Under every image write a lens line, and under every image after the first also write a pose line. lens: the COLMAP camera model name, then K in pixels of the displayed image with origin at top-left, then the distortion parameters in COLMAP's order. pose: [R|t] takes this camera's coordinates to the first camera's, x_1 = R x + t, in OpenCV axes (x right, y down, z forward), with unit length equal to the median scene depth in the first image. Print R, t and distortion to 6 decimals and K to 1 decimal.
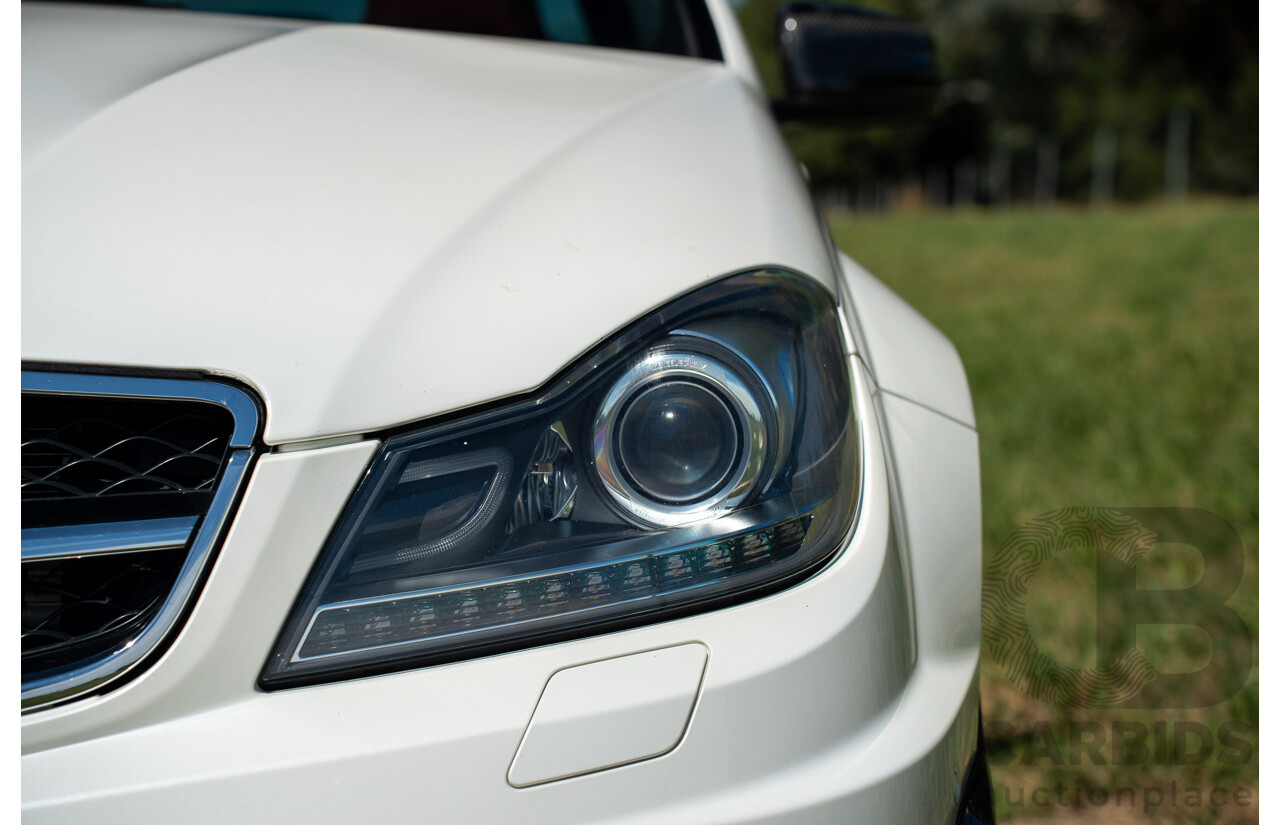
lens RADIAL K [[2655.8, 0, 640.0], [0, 2655.8, 412.5], [0, 0, 1]] dist [0.582974, 0.141703]
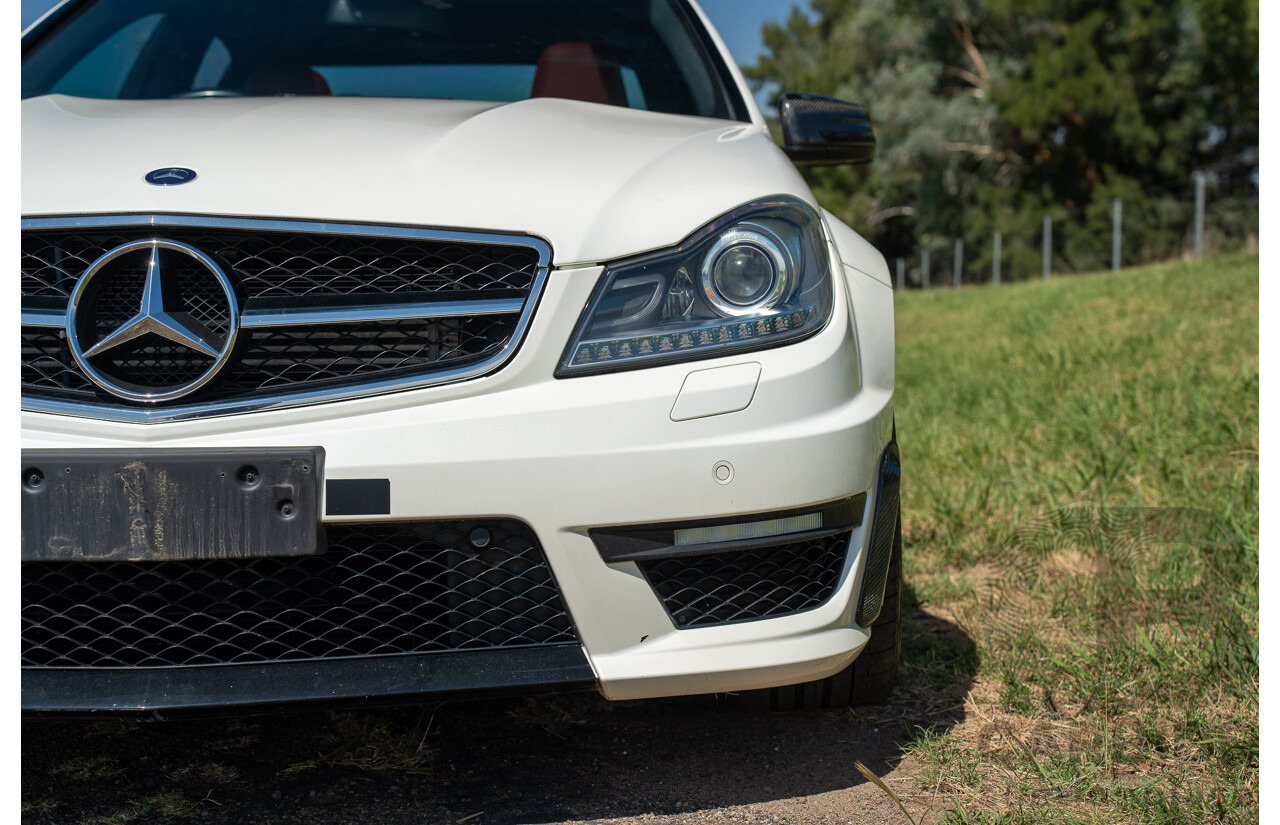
lens RADIAL K [[1926.0, 0, 640.0], [0, 1926.0, 412.5], [0, 0, 1]] dist [0.303902, 0.052878]
pose [[0.999773, -0.015241, -0.014879, -0.044759], [0.014969, 0.999721, -0.018283, 0.142808], [0.015154, 0.018056, 0.999722, -0.483913]]
